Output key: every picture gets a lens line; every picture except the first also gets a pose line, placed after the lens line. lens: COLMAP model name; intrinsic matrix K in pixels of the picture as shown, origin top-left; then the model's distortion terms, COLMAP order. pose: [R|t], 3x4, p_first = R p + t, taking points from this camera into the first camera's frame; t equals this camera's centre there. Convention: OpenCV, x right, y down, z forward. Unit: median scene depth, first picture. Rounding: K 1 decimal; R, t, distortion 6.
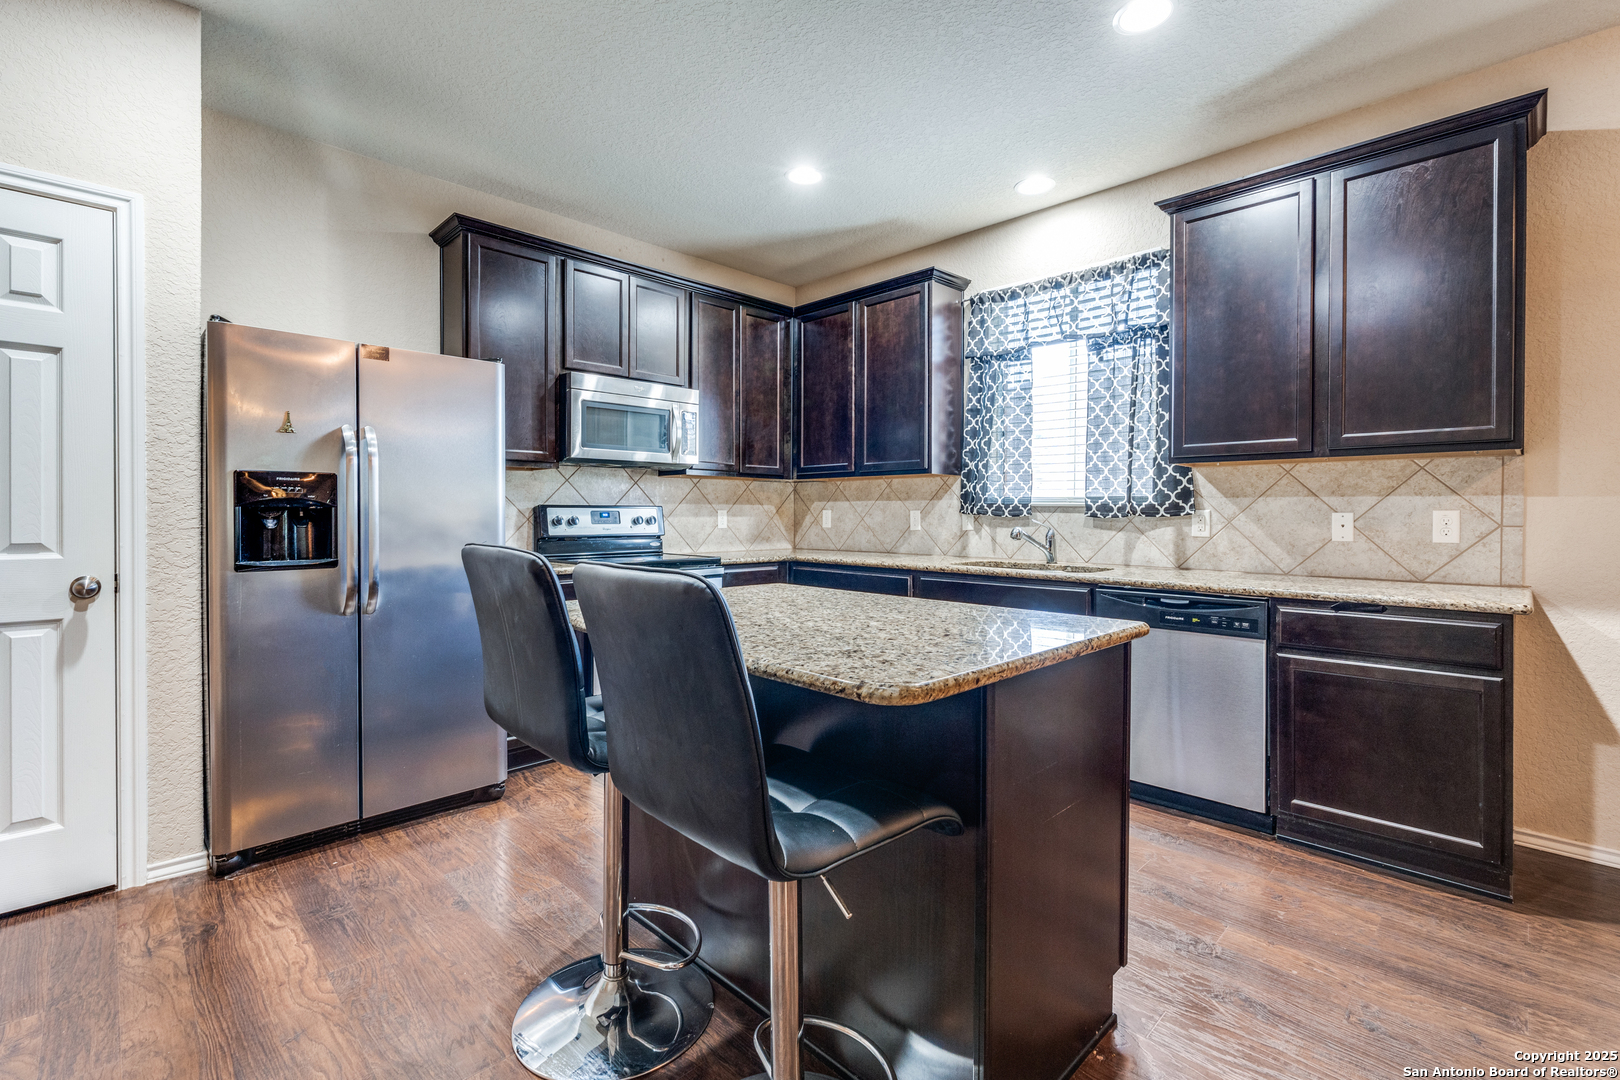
lens RADIAL K [[726.1, 0, 799.3], [0, 726.1, 515.2], [0, 0, 1]] dist [-0.000269, 0.000086]
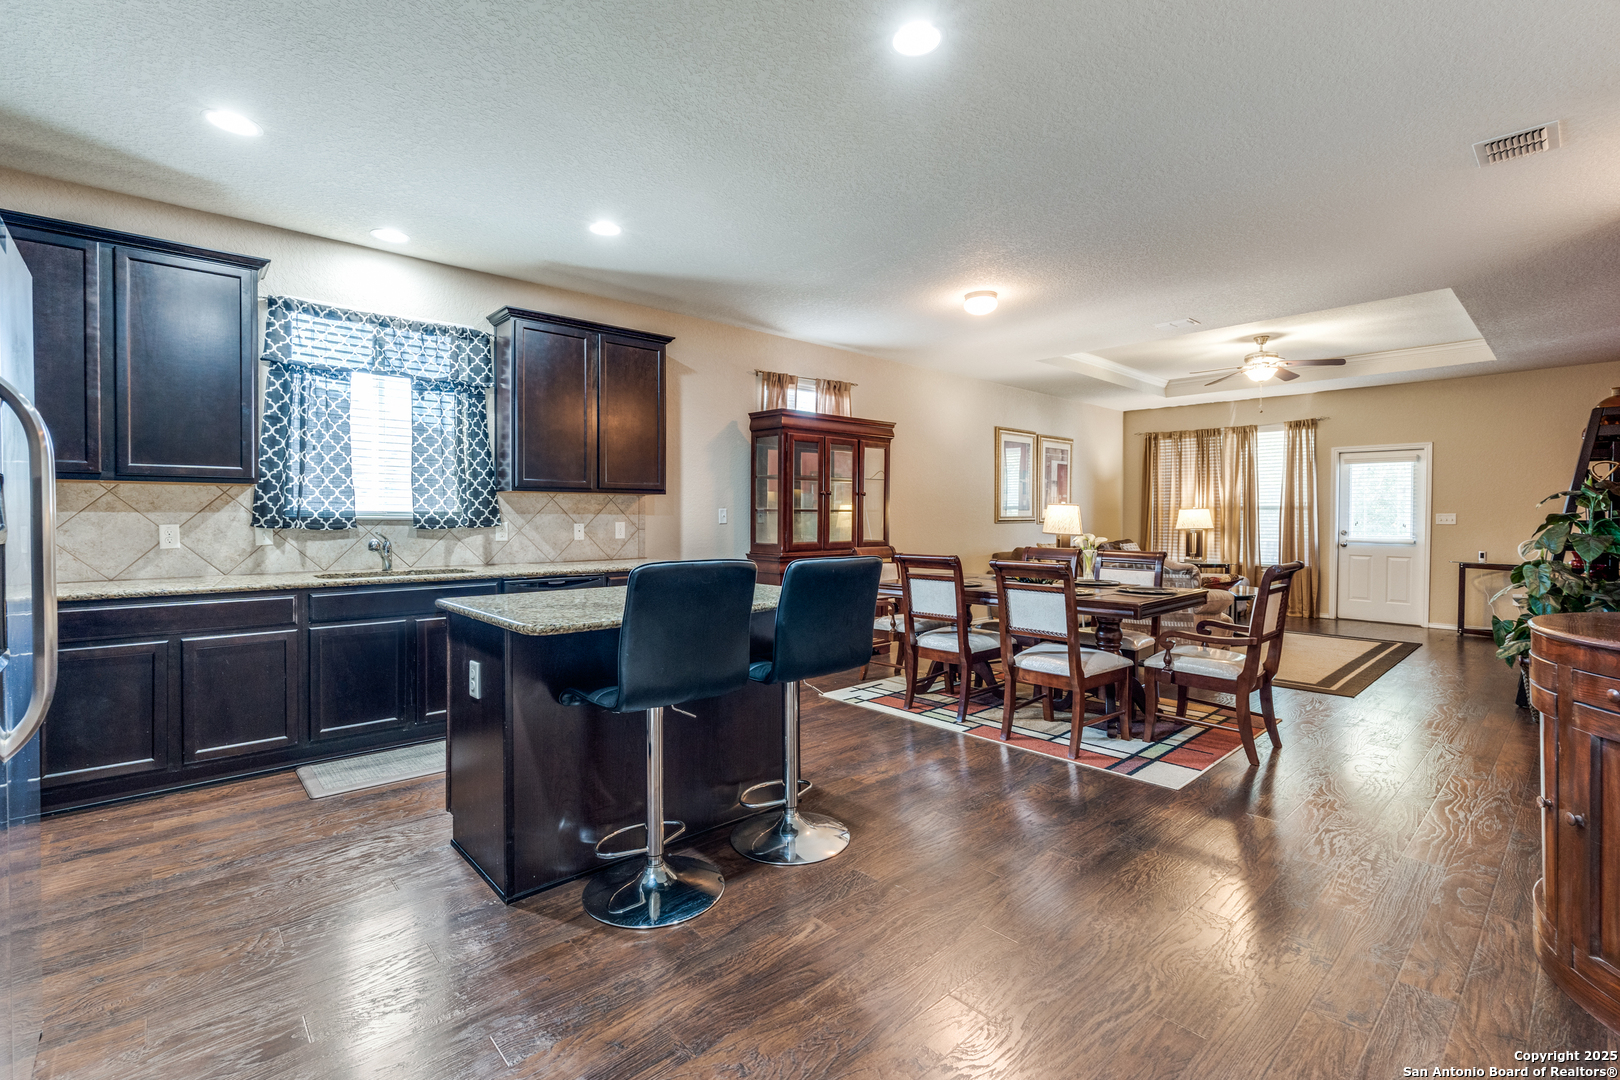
lens RADIAL K [[711.9, 0, 827.4], [0, 711.9, 521.7], [0, 0, 1]] dist [-0.000010, -0.000171]
pose [[0.026233, -0.011309, 0.999592, -0.746442], [0.002081, 0.999934, 0.011259, -0.020539], [-0.999654, 0.001785, 0.026255, 0.289395]]
